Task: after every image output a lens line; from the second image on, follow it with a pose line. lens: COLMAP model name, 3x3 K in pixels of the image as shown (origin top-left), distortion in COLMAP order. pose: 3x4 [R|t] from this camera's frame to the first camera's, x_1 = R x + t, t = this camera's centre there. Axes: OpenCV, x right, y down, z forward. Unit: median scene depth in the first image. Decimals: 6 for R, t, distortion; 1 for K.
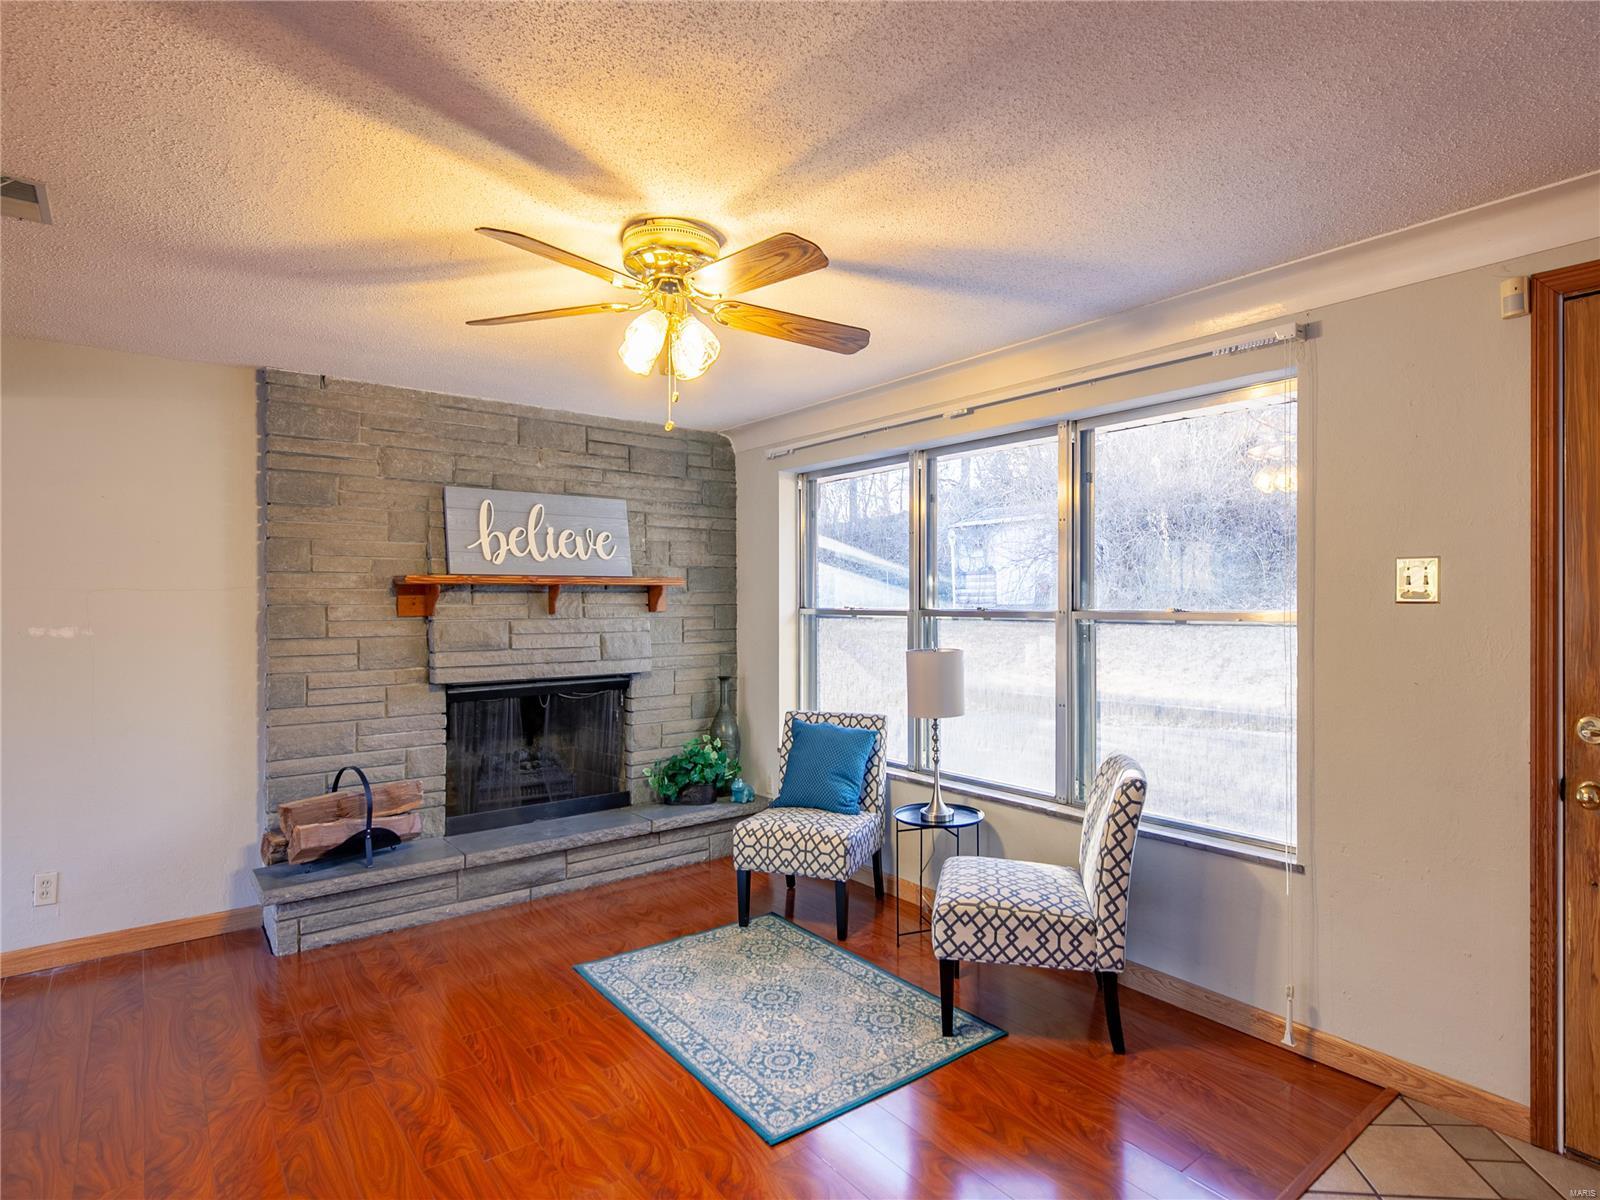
lens RADIAL K [[870.4, 0, 814.4], [0, 870.4, 599.8], [0, 0, 1]] dist [0.008516, -0.001531]
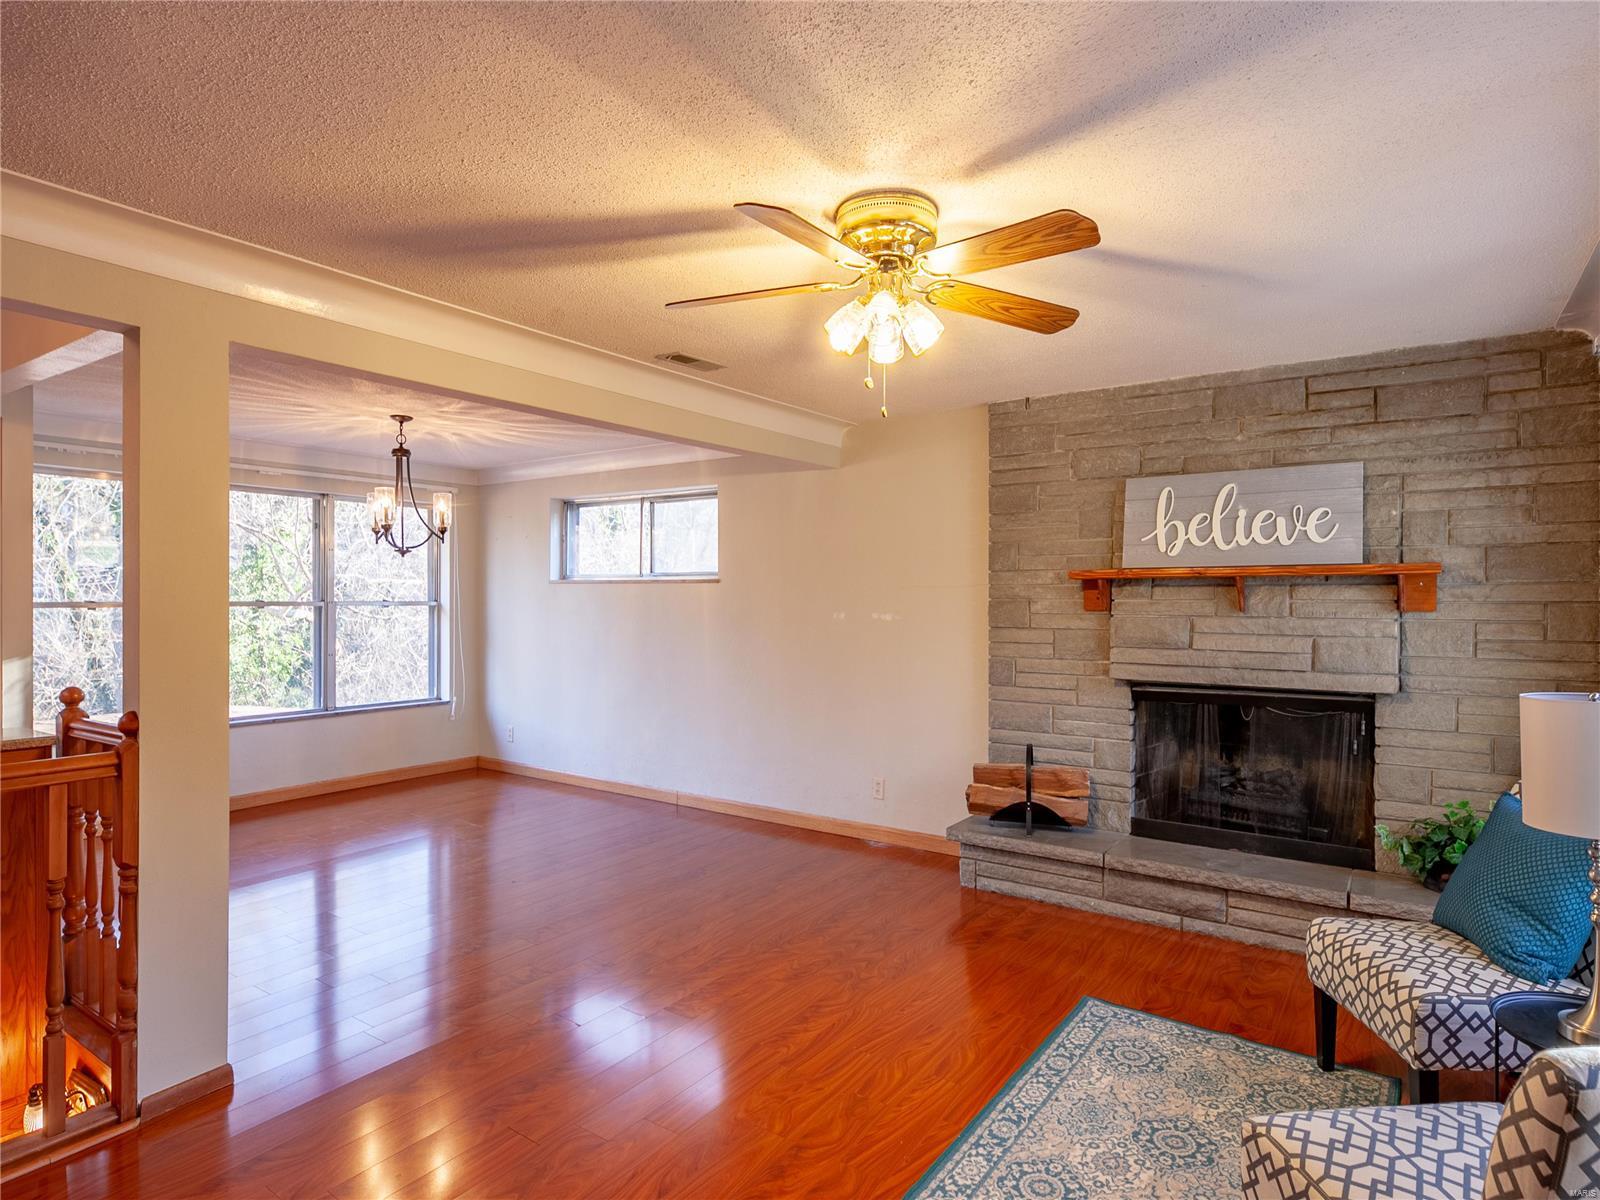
lens RADIAL K [[870.4, 0, 811.7], [0, 870.4, 599.0], [0, 0, 1]] dist [0.008516, -0.001531]
pose [[0.295167, 0.005396, -0.955430, 0.409371], [-0.000285, 0.999985, 0.005559, -0.000259], [0.955446, -0.001369, 0.295164, 0.366421]]
